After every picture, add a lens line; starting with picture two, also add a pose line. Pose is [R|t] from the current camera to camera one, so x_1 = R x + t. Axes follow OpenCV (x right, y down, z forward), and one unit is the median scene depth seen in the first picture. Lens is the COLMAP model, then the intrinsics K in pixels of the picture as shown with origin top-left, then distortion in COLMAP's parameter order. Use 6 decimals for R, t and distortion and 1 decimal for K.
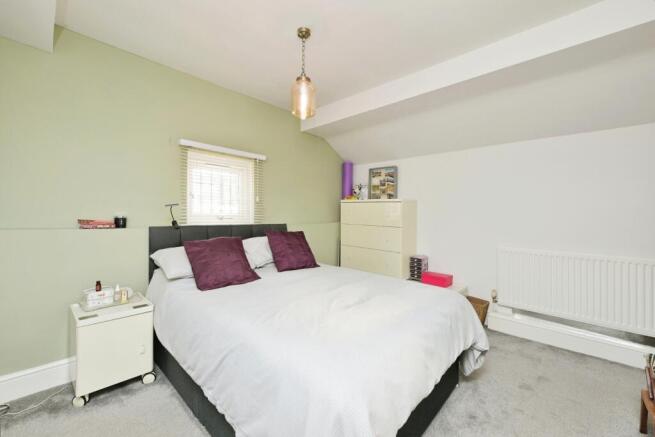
lens RADIAL K [[269.0, 0, 324.6], [0, 269.0, 214.4], [0, 0, 1]] dist [-0.003366, -0.000389]
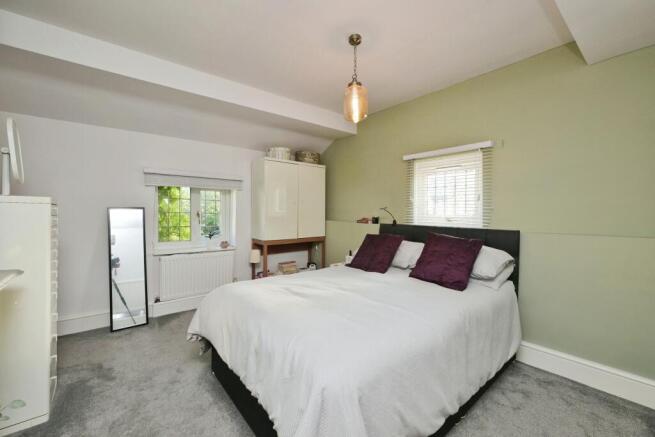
lens RADIAL K [[269.0, 0, 324.6], [0, 269.0, 214.4], [0, 0, 1]] dist [-0.003366, -0.000389]
pose [[-0.148081, -0.002561, -0.988972, 0.717166], [-0.010310, 0.999946, -0.001046, 0.000033], [0.988921, 0.010042, -0.148100, 0.754198]]
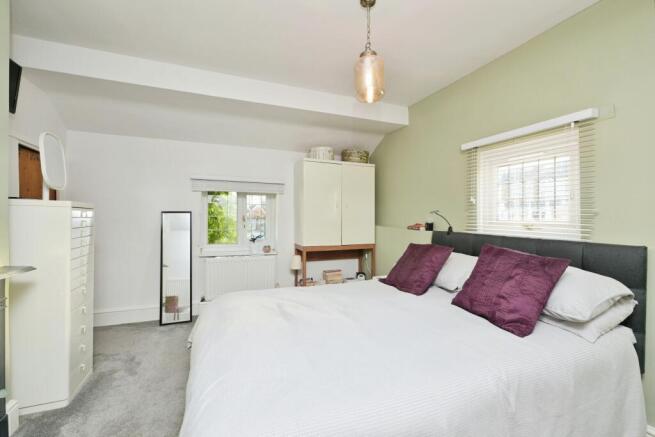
lens RADIAL K [[269.0, 0, 324.6], [0, 269.0, 214.4], [0, 0, 1]] dist [-0.003366, -0.000389]
pose [[-0.442142, -0.022157, -0.896672, 0.533574], [-0.017092, 0.999721, -0.016276, 0.000937], [0.896782, 0.008129, -0.442397, 0.903490]]
